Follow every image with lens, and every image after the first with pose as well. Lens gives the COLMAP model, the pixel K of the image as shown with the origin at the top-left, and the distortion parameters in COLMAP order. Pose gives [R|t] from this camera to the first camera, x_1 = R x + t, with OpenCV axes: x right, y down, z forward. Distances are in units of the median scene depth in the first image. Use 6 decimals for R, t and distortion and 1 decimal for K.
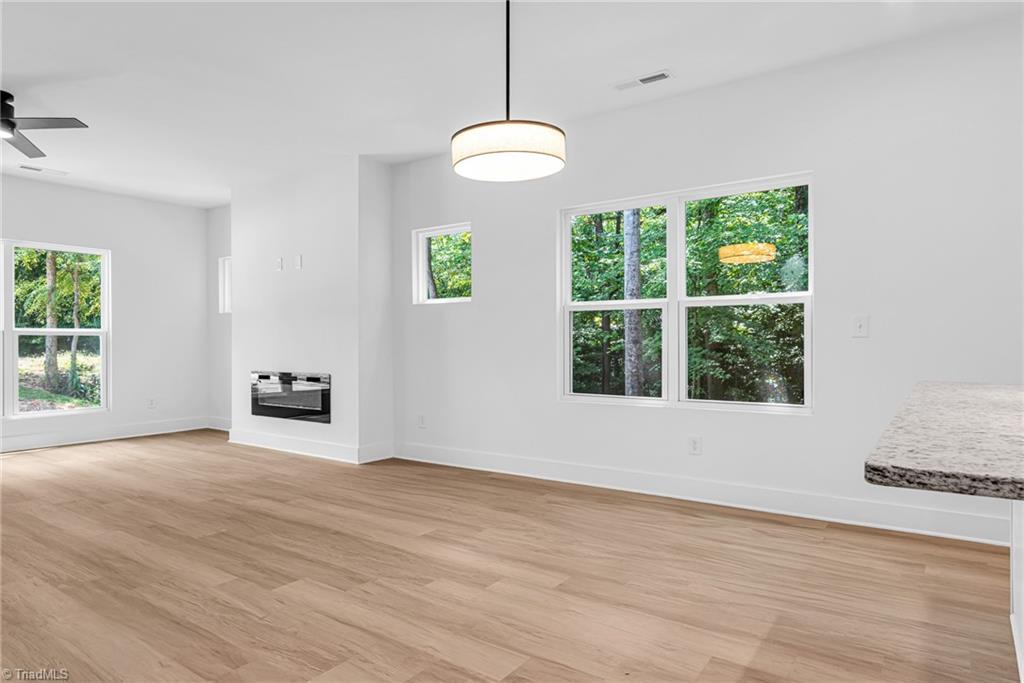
lens RADIAL K [[607.7, 0, 513.9], [0, 607.7, 341.5], [0, 0, 1]] dist [-0.001691, -0.001191]
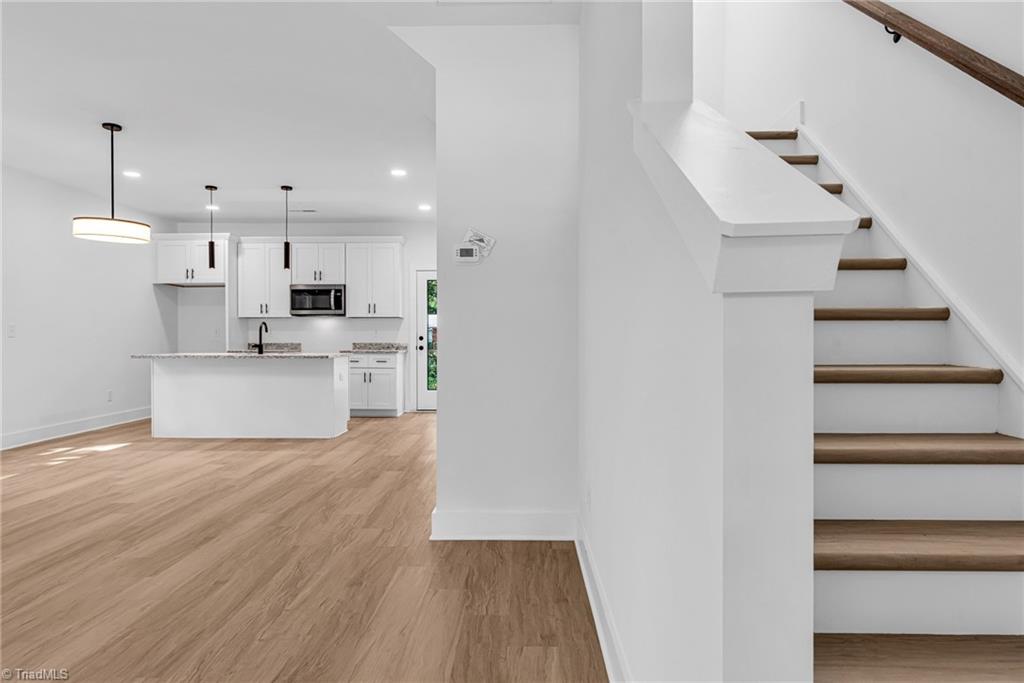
lens RADIAL K [[622.5, 0, 516.8], [0, 622.5, 336.1], [0, 0, 1]] dist [-0.009594, -0.002215]
pose [[-0.566639, 0.008830, 0.823919, -1.508043], [0.006094, 0.999960, -0.006526, 0.007465], [-0.823944, 0.001323, -0.566670, 0.745137]]
